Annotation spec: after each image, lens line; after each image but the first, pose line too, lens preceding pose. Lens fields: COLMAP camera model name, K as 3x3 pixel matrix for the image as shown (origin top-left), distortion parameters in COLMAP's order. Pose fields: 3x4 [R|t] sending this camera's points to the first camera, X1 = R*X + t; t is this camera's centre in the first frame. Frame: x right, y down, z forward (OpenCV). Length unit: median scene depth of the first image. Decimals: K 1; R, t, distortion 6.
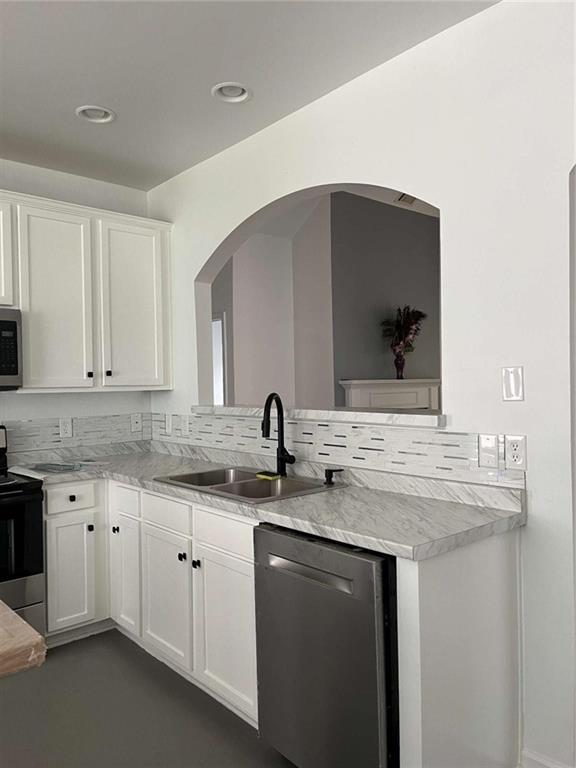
lens RADIAL K [[578.8, 0, 288.0], [0, 578.8, 384.0], [0, 0, 1]] dist [0.022652, -0.000181]
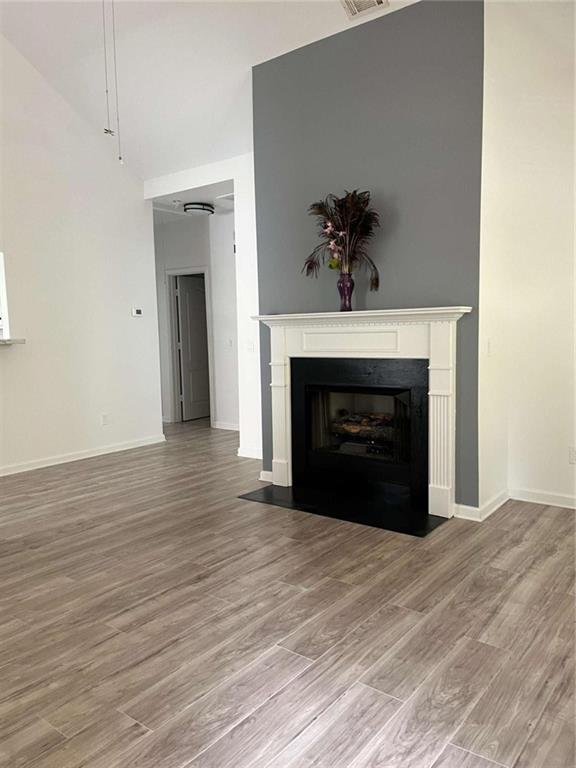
lens RADIAL K [[583.6, 0, 288.0], [0, 583.6, 384.0], [0, 0, 1]] dist [0.048485, -0.001163]
pose [[0.188618, 0.097969, -0.977152, 1.362948], [0.016619, 0.994551, 0.102921, 0.007170], [0.981910, -0.035652, 0.185962, 1.380965]]
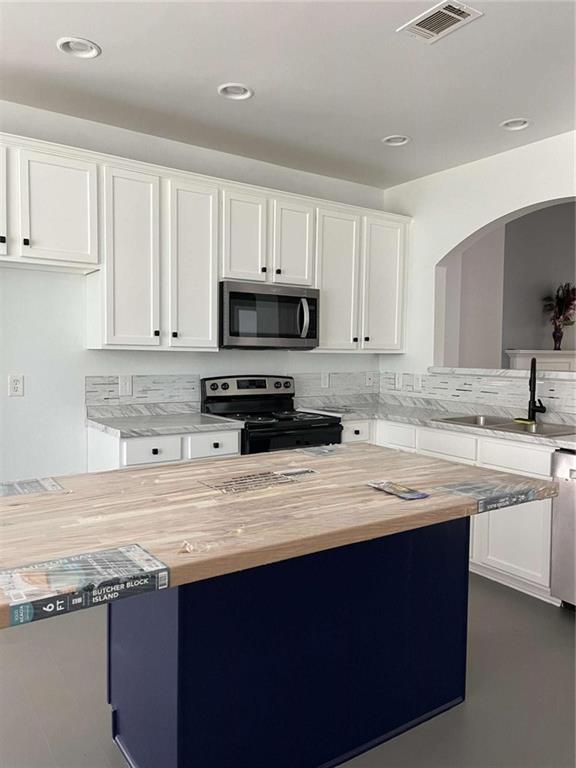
lens RADIAL K [[583.6, 0, 288.0], [0, 583.6, 384.0], [0, 0, 1]] dist [0.048485, -0.001163]
pose [[0.993287, 0.038401, -0.109113, -0.319130], [-0.031976, 0.997684, 0.060042, 0.008107], [0.111166, -0.056150, 0.992214, -0.286107]]
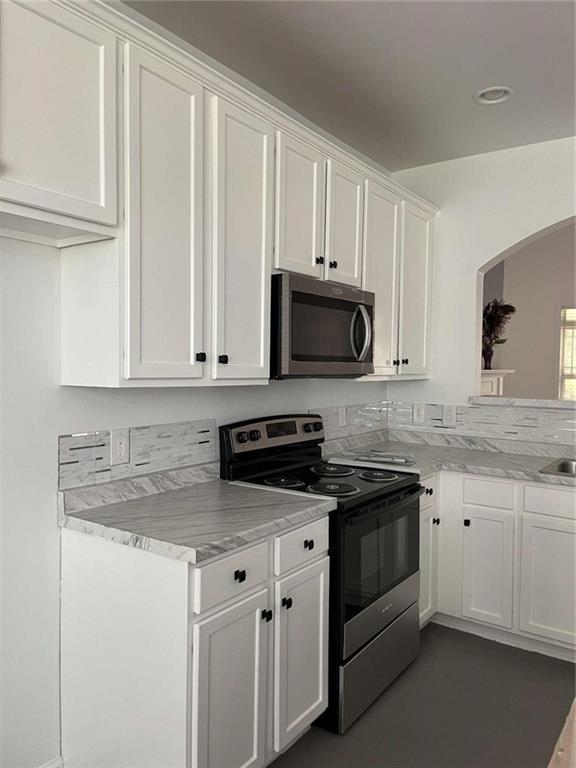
lens RADIAL K [[583.6, 0, 288.0], [0, 583.6, 384.0], [0, 0, 1]] dist [0.048485, -0.001163]
pose [[0.970687, 0.024024, 0.239145, -0.692708], [-0.032325, 0.999001, 0.030851, -0.004682], [-0.238165, -0.037677, 0.970494, 0.090731]]
